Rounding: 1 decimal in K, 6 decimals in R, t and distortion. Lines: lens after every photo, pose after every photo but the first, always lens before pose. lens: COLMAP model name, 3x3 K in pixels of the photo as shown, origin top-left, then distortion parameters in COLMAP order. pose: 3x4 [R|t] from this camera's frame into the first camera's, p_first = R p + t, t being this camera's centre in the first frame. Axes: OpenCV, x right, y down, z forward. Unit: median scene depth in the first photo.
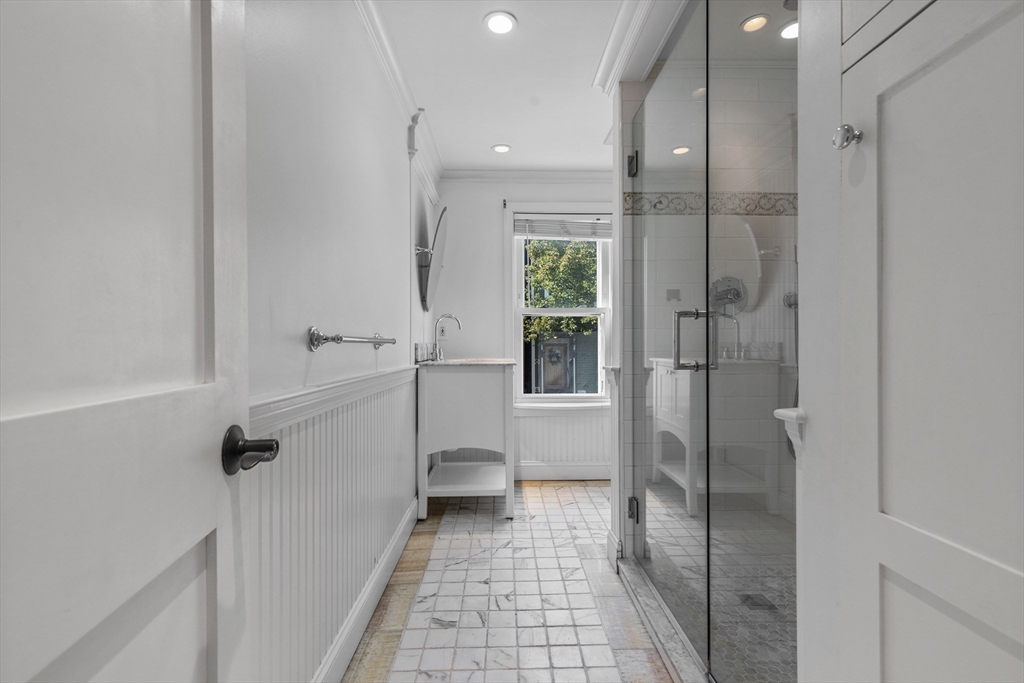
lens RADIAL K [[466.4, 0, 513.7], [0, 466.4, 343.9], [0, 0, 1]] dist [0.010032, -0.002462]
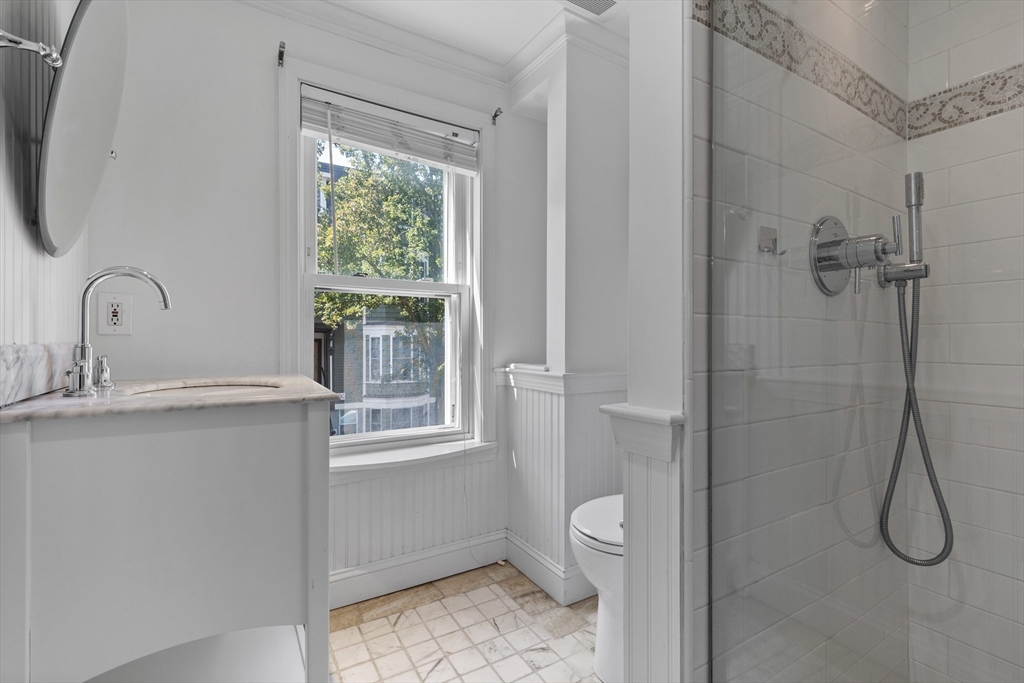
lens RADIAL K [[466.4, 0, 510.8], [0, 466.4, 340.0], [0, 0, 1]] dist [0.010032, -0.002462]
pose [[0.868257, 0.004167, 0.496098, -0.053656], [-0.005266, 0.999986, 0.000817, -0.006541], [-0.496087, -0.003322, 0.868266, 0.466543]]
